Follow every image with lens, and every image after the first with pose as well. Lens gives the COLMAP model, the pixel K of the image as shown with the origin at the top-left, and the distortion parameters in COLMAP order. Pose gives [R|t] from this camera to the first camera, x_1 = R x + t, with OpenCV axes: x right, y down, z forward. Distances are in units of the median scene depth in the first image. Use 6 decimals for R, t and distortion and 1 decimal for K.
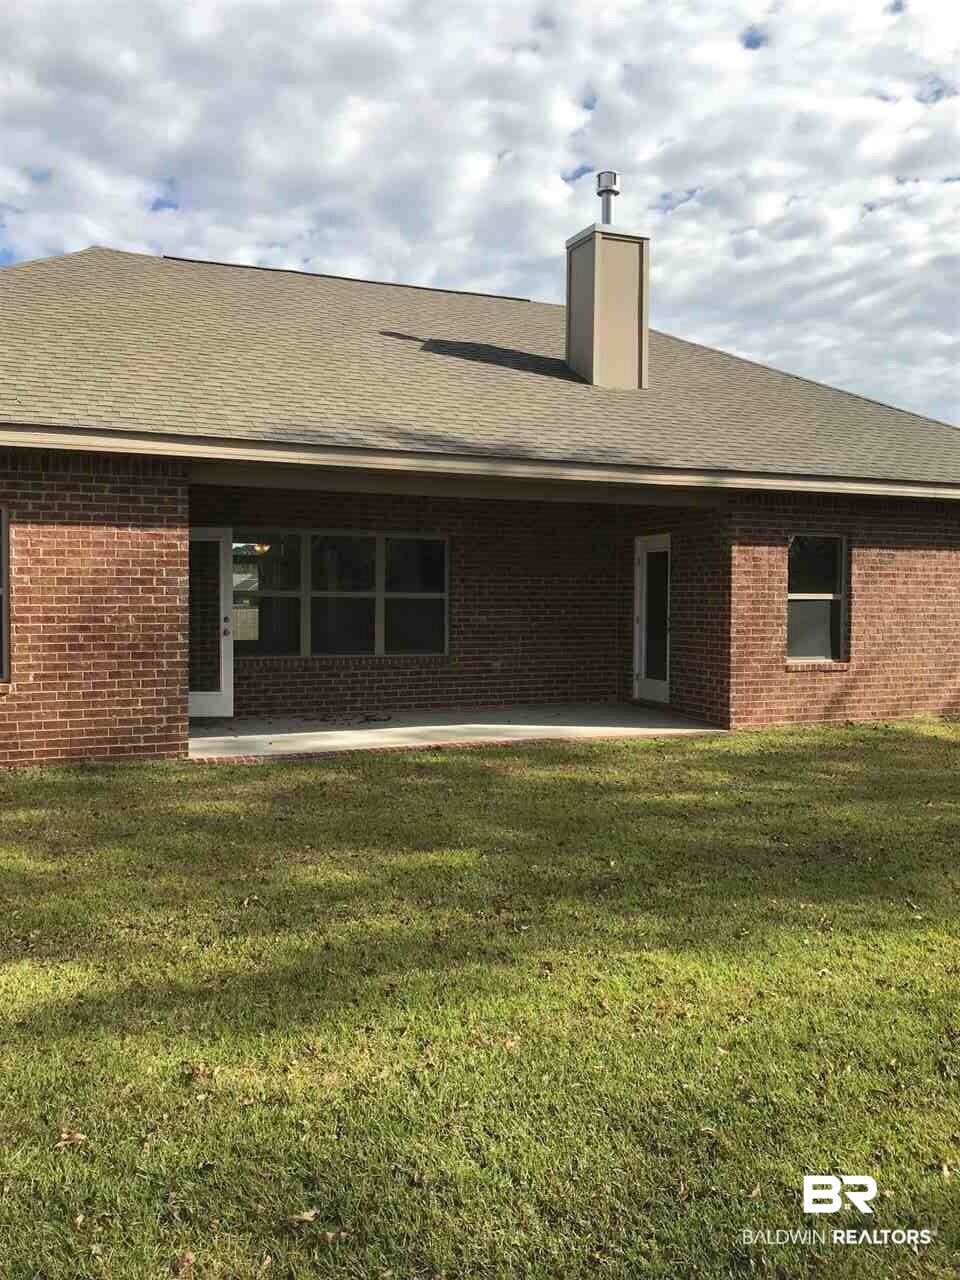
lens RADIAL K [[1028.1, 0, 477.9], [0, 1028.1, 643.9], [0, 0, 1]] dist [-0.009102, -0.004445]
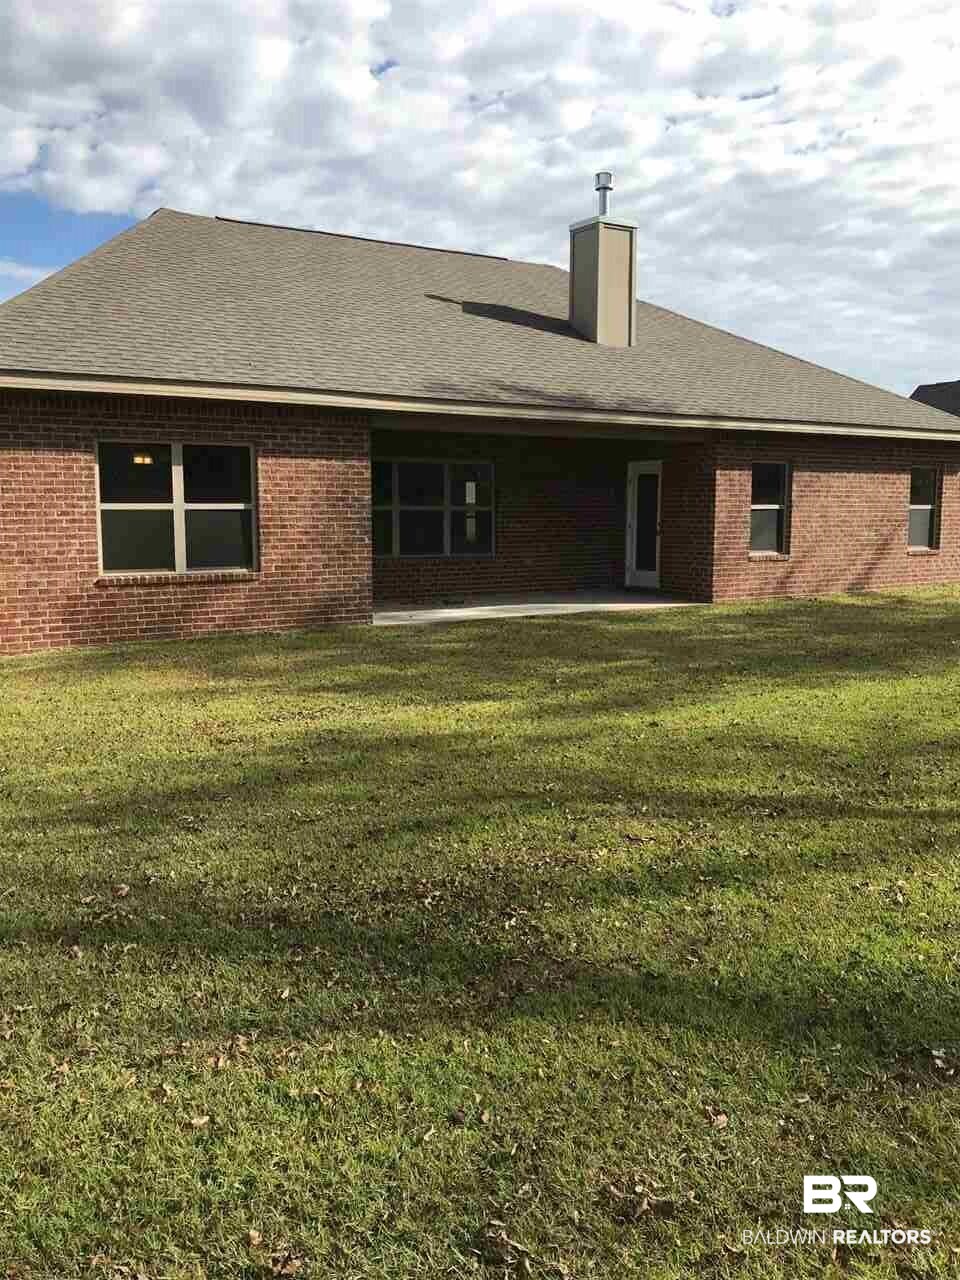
lens RADIAL K [[1100.2, 0, 373.5], [0, 1100.2, 638.1], [0, 0, 1]] dist [0.144615, -0.381542]
pose [[0.989165, -0.019955, 0.145449, -0.414005], [0.009410, 0.997300, 0.072835, 0.015562], [-0.146509, -0.070677, 0.986681, -0.410091]]
